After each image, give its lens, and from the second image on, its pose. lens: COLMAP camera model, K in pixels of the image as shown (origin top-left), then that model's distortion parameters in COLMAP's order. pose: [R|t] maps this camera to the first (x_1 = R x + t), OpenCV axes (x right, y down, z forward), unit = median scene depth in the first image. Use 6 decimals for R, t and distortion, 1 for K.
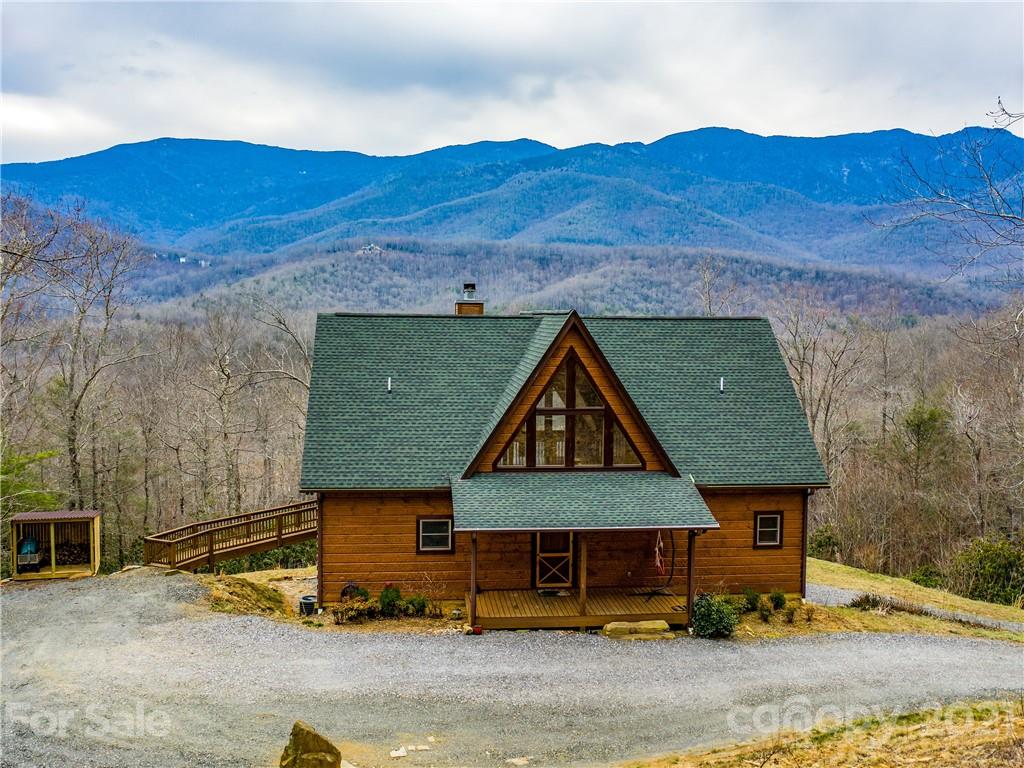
lens RADIAL K [[846.9, 0, 507.0], [0, 846.9, 381.6], [0, 0, 1]] dist [-0.012979, 0.007626]
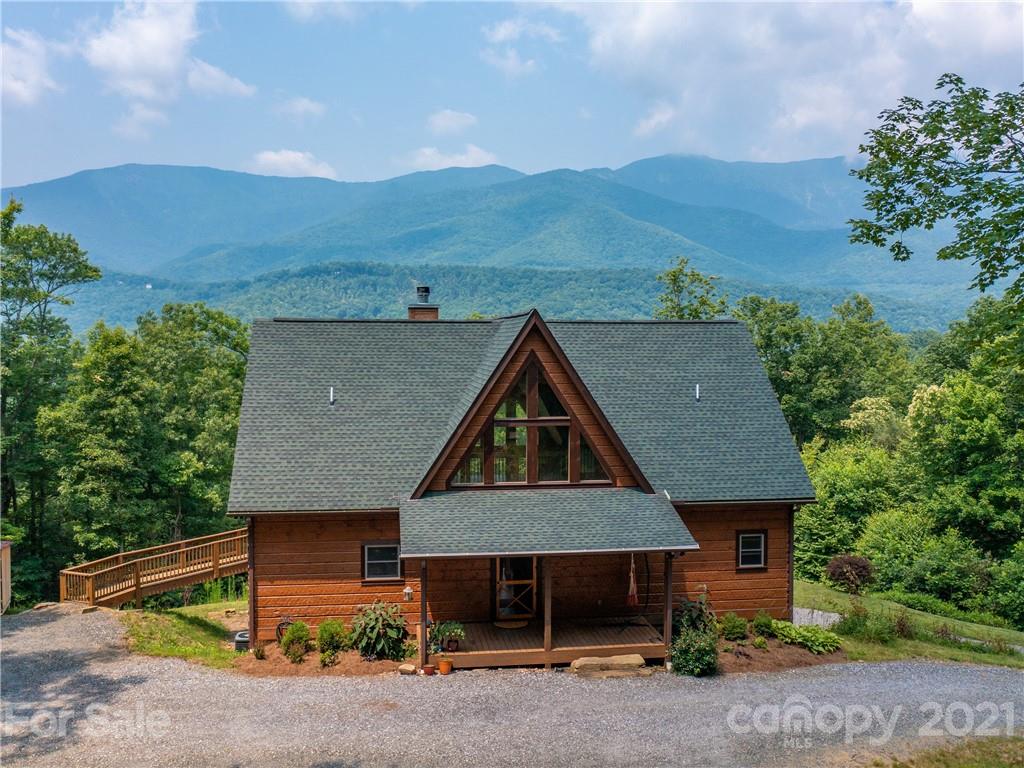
lens RADIAL K [[846.9, 0, 506.9], [0, 846.9, 380.6], [0, 0, 1]] dist [-0.012979, 0.007626]
pose [[0.999401, -0.009906, 0.033149, 0.018460], [0.010855, 0.999533, -0.028569, 0.016451], [-0.032850, 0.028912, 0.999042, 0.098379]]
